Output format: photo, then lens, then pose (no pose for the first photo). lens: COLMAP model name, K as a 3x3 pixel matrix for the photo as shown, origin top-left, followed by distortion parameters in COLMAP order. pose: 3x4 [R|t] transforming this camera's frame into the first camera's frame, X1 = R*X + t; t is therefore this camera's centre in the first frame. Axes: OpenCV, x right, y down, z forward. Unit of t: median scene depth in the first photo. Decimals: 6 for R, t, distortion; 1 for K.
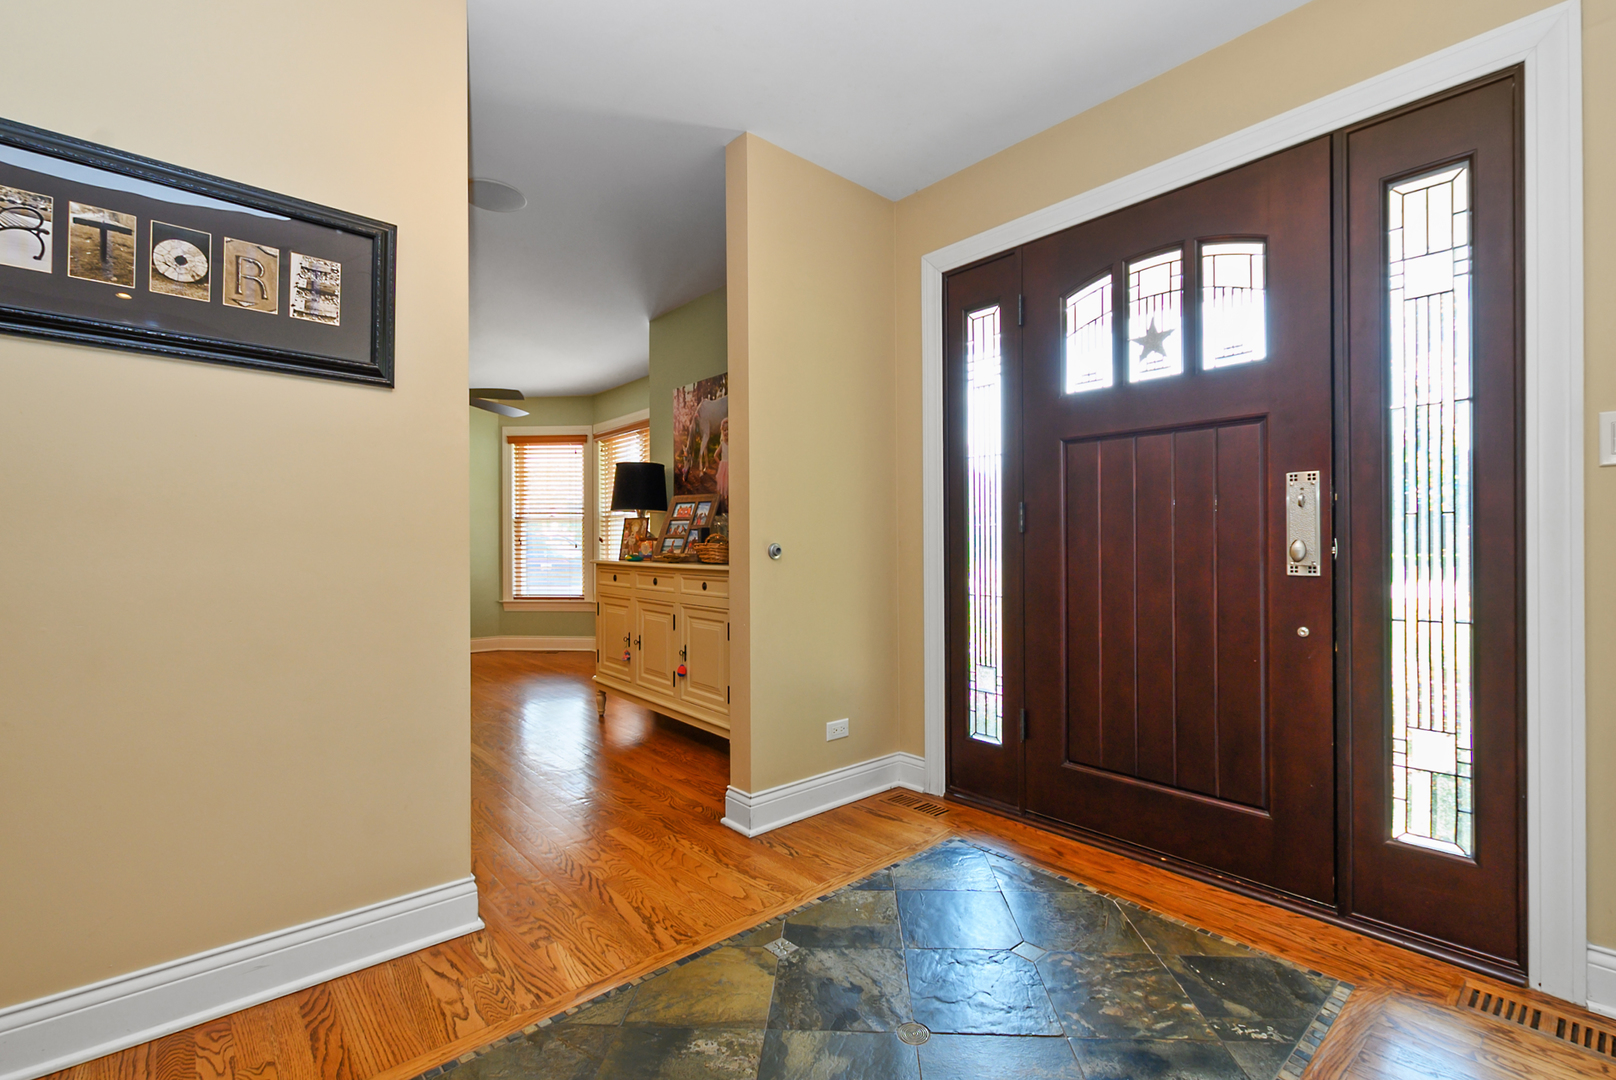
lens RADIAL K [[719.6, 0, 809.9], [0, 719.6, 534.7], [0, 0, 1]] dist [0.018707, -0.008908]
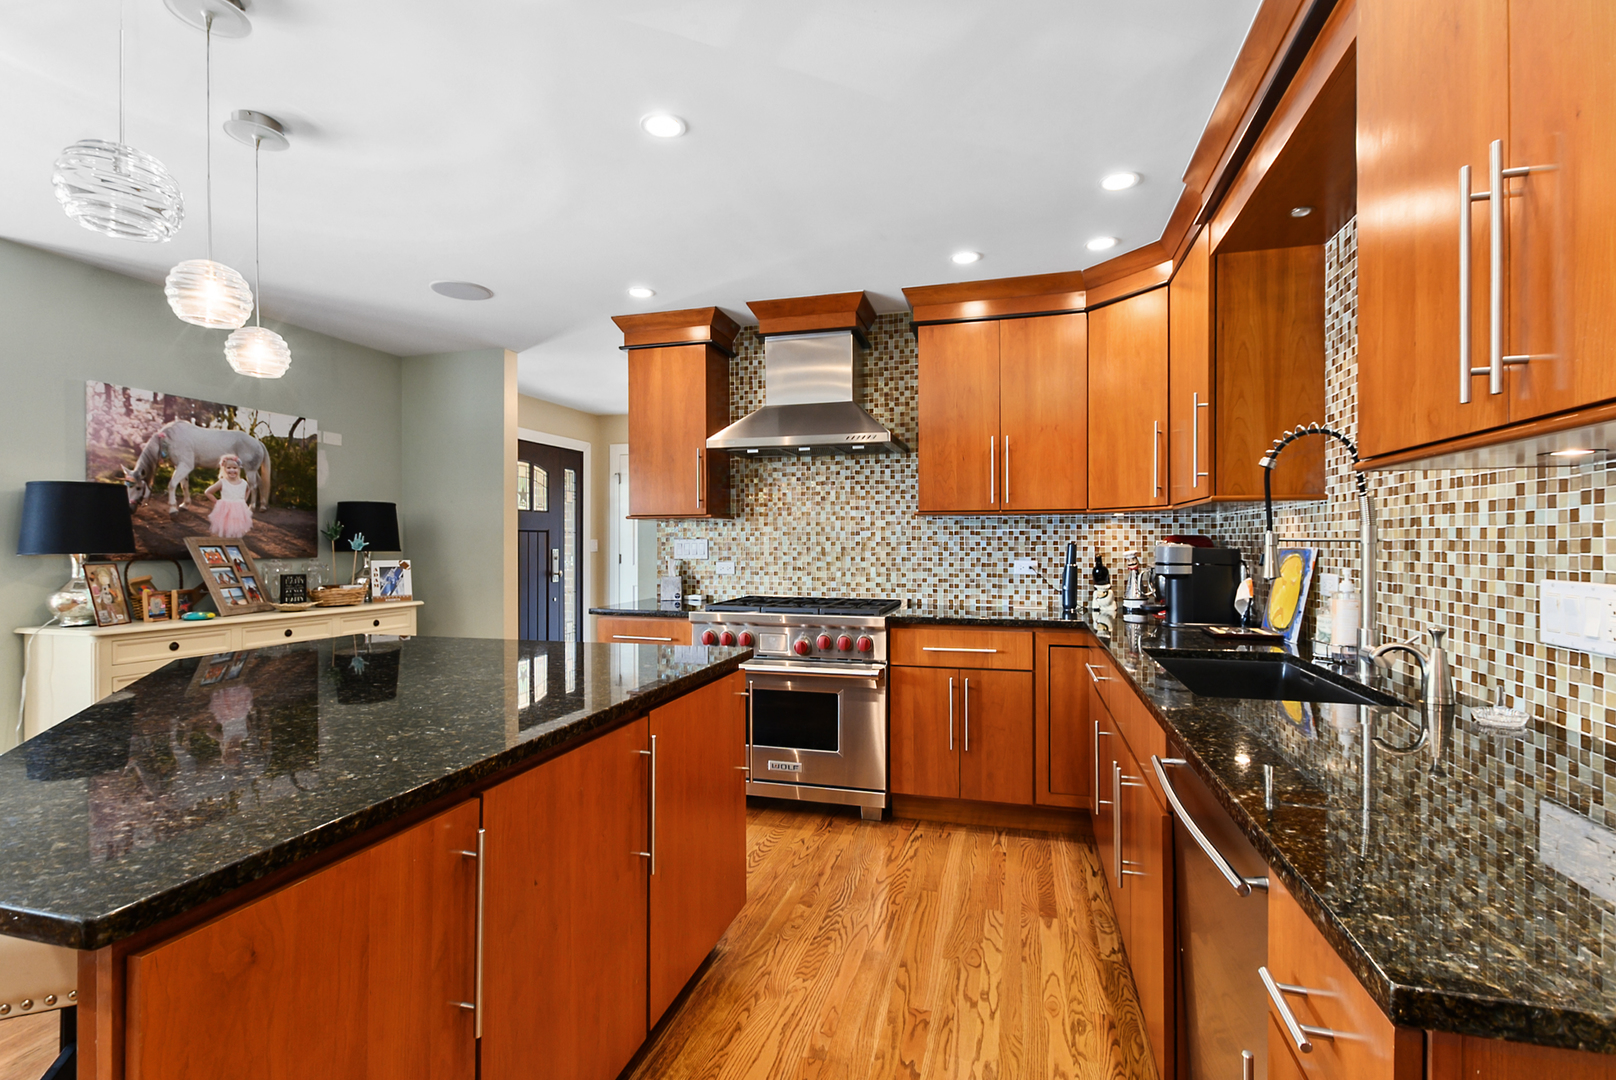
lens RADIAL K [[719.6, 0, 817.1], [0, 719.6, 542.7], [0, 0, 1]] dist [0.018707, -0.008908]
pose [[-0.543601, 0.004270, 0.839333, -1.226985], [-0.007817, 0.999918, -0.010150, -0.043447], [-0.839308, -0.012078, -0.543523, 0.825205]]
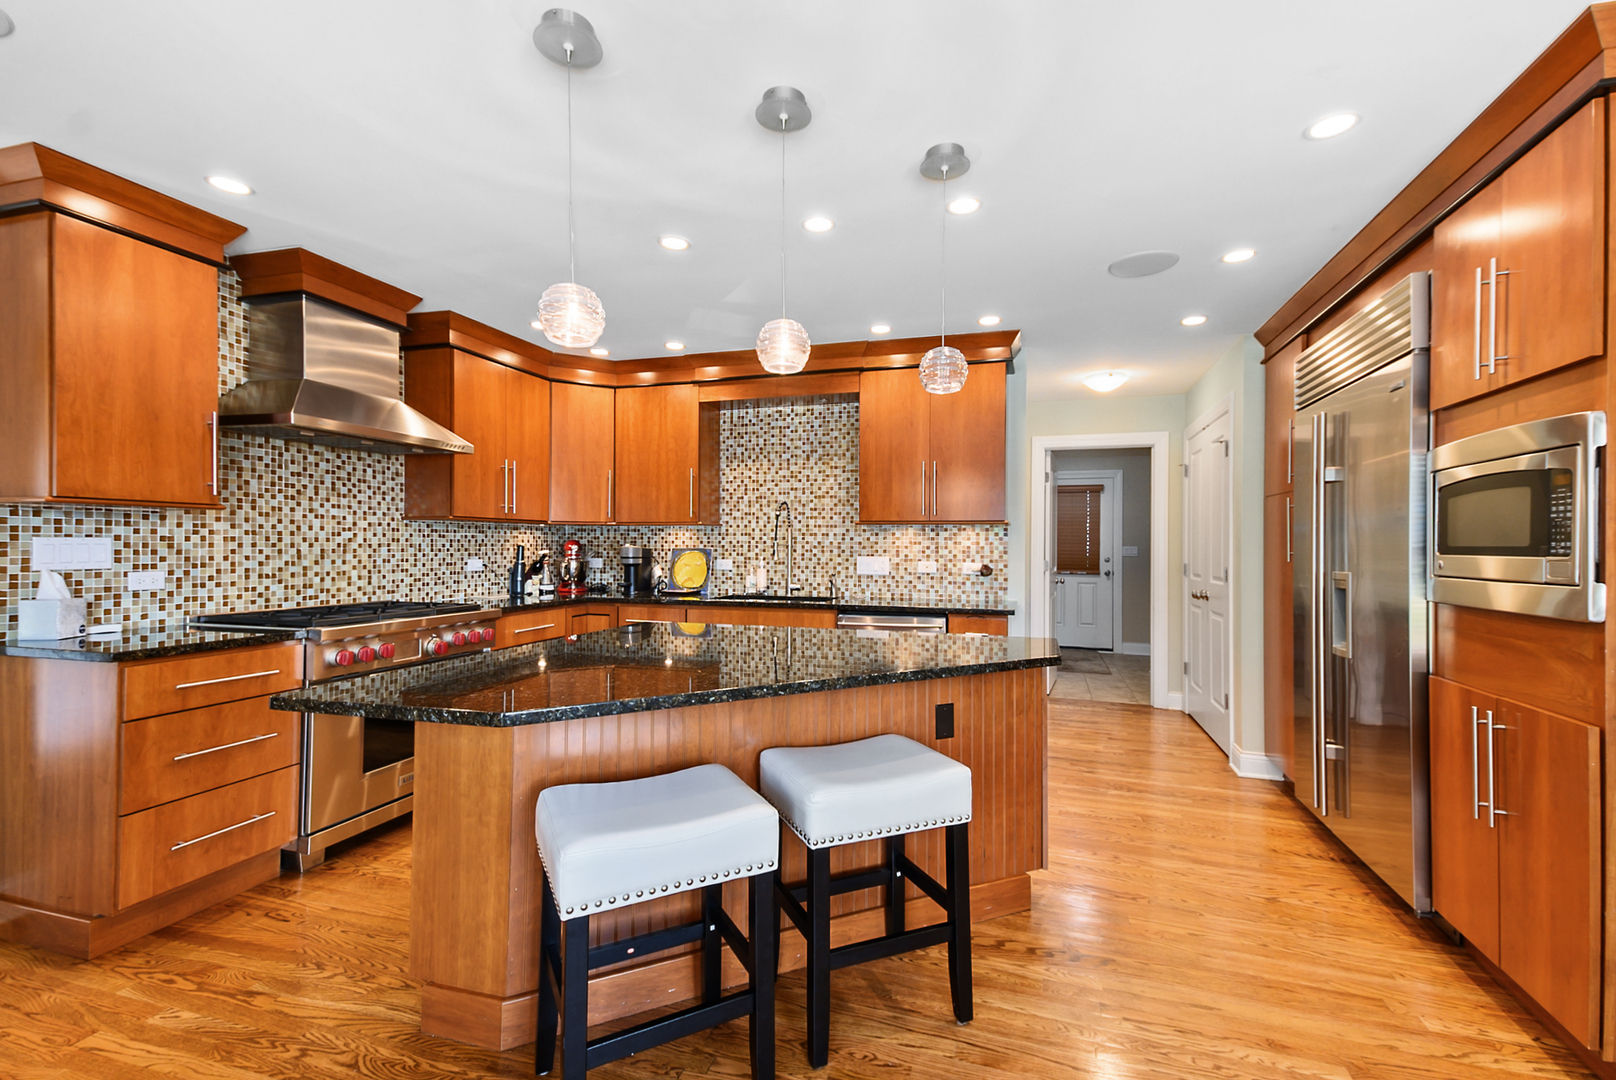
lens RADIAL K [[719.6, 0, 806.1], [0, 719.6, 538.2], [0, 0, 1]] dist [0.018707, -0.008908]
pose [[-0.856842, -0.004742, -0.515557, -0.454505], [0.005688, 0.999810, -0.018649, -0.041093], [0.515547, -0.018912, -0.856652, 1.328312]]
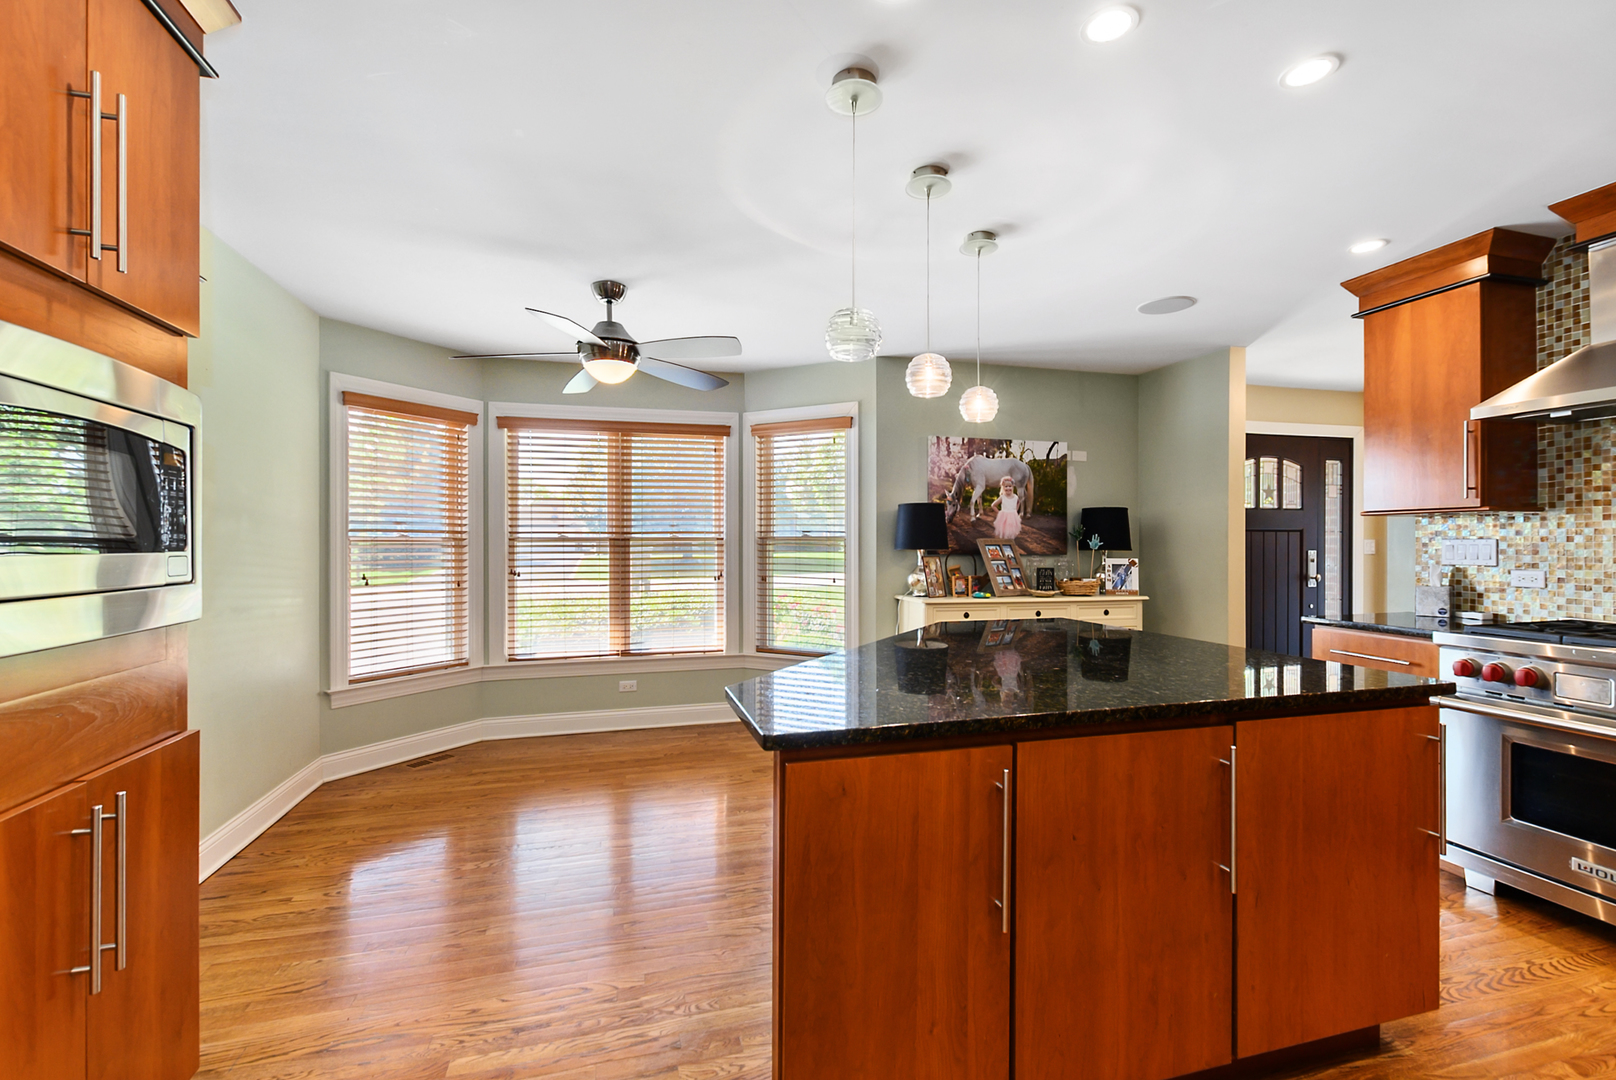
lens RADIAL K [[719.6, 0, 834.3], [0, 719.6, 539.5], [0, 0, 1]] dist [0.018707, -0.008908]
pose [[0.419811, 0.008687, 0.907570, -1.278105], [-0.015347, 0.999879, -0.002472, -0.044635], [-0.907482, -0.012891, 0.419894, 0.708966]]
